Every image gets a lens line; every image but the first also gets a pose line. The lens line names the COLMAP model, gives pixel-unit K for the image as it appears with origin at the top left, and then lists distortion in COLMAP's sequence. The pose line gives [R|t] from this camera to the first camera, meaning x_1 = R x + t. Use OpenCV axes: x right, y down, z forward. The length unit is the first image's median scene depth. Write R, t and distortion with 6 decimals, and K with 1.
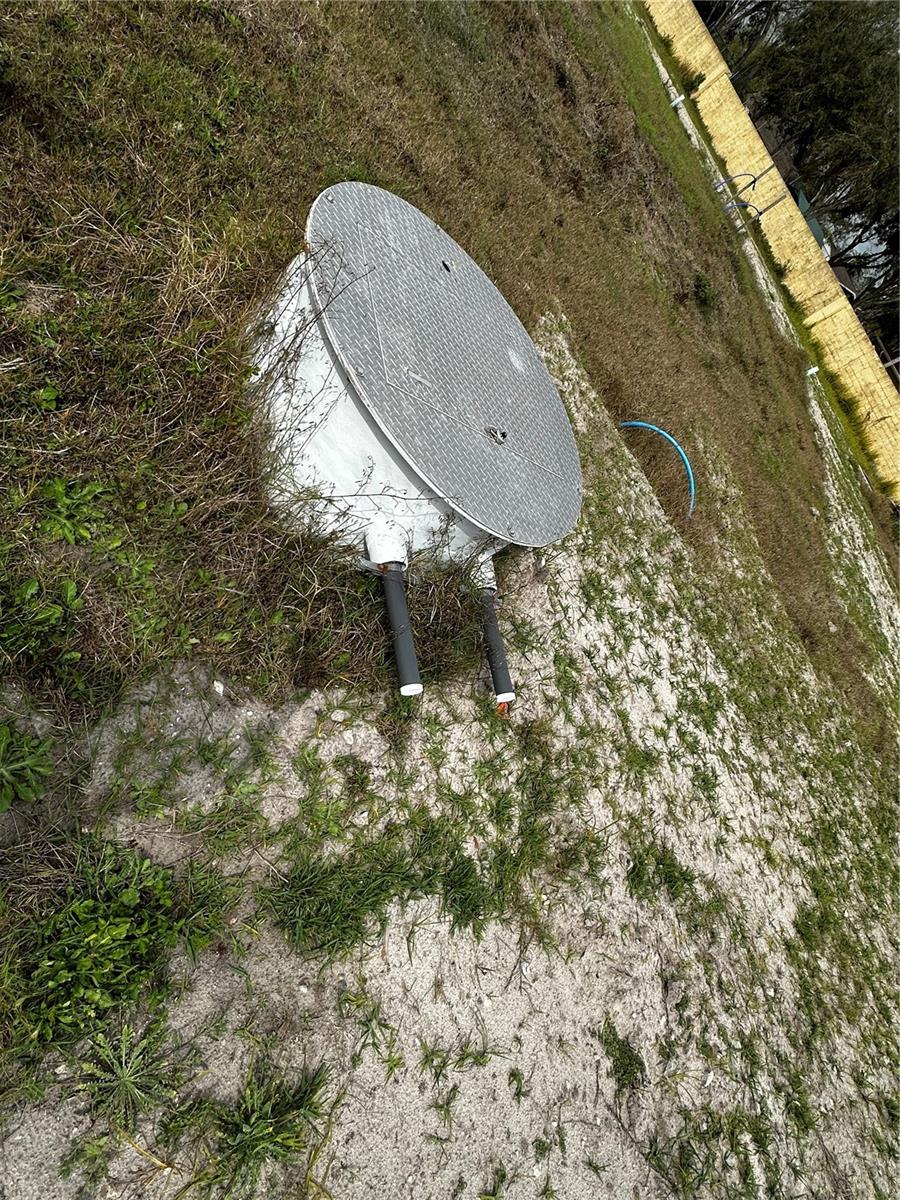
lens RADIAL K [[662.2, 0, 450.0], [0, 662.2, 600.0], [0, 0, 1]] dist [0.001957, 0.000120]
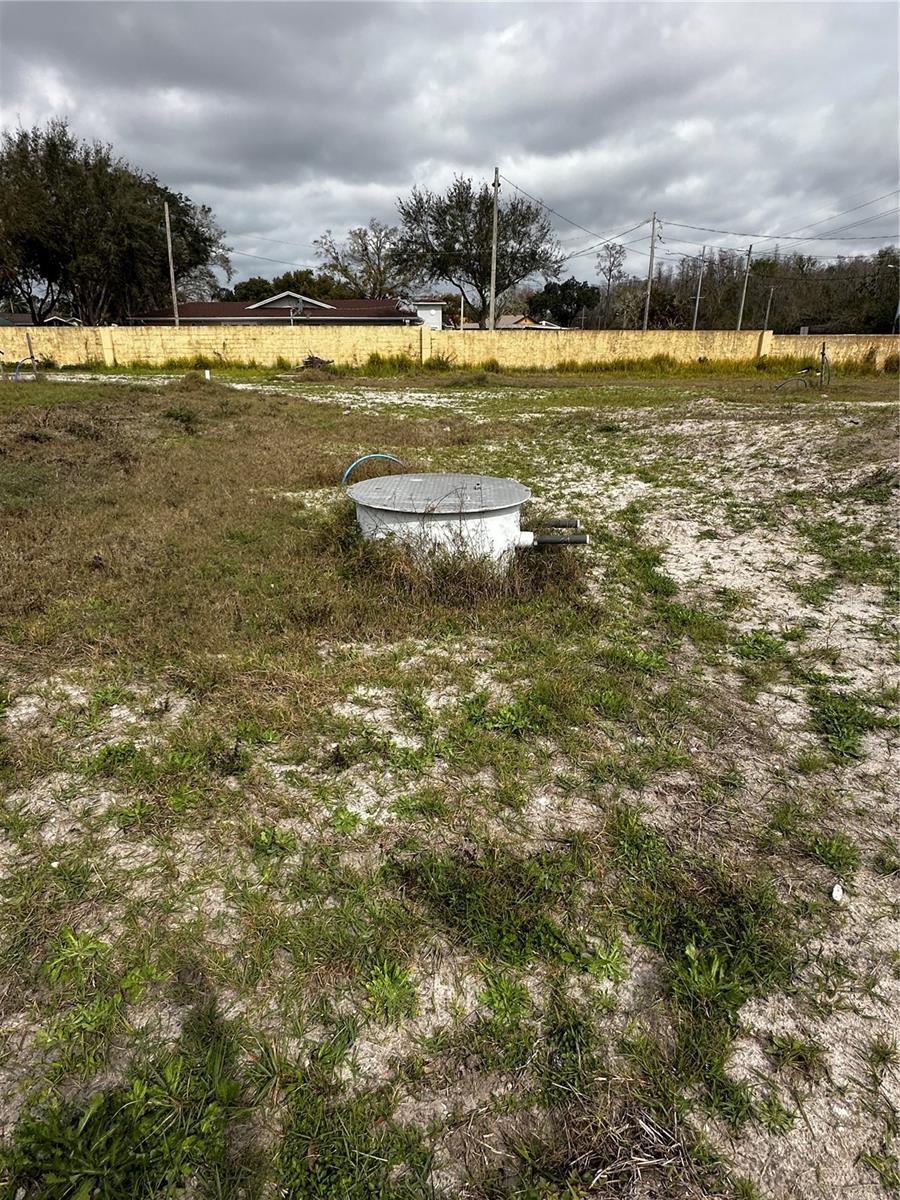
lens RADIAL K [[662.2, 0, 450.0], [0, 662.2, 600.0], [0, 0, 1]] dist [0.001957, 0.000120]
pose [[0.205422, -0.914081, 0.349654, -0.638028], [0.918830, 0.303148, 0.252689, -0.462680], [-0.336975, 0.269365, 0.902158, -0.525310]]
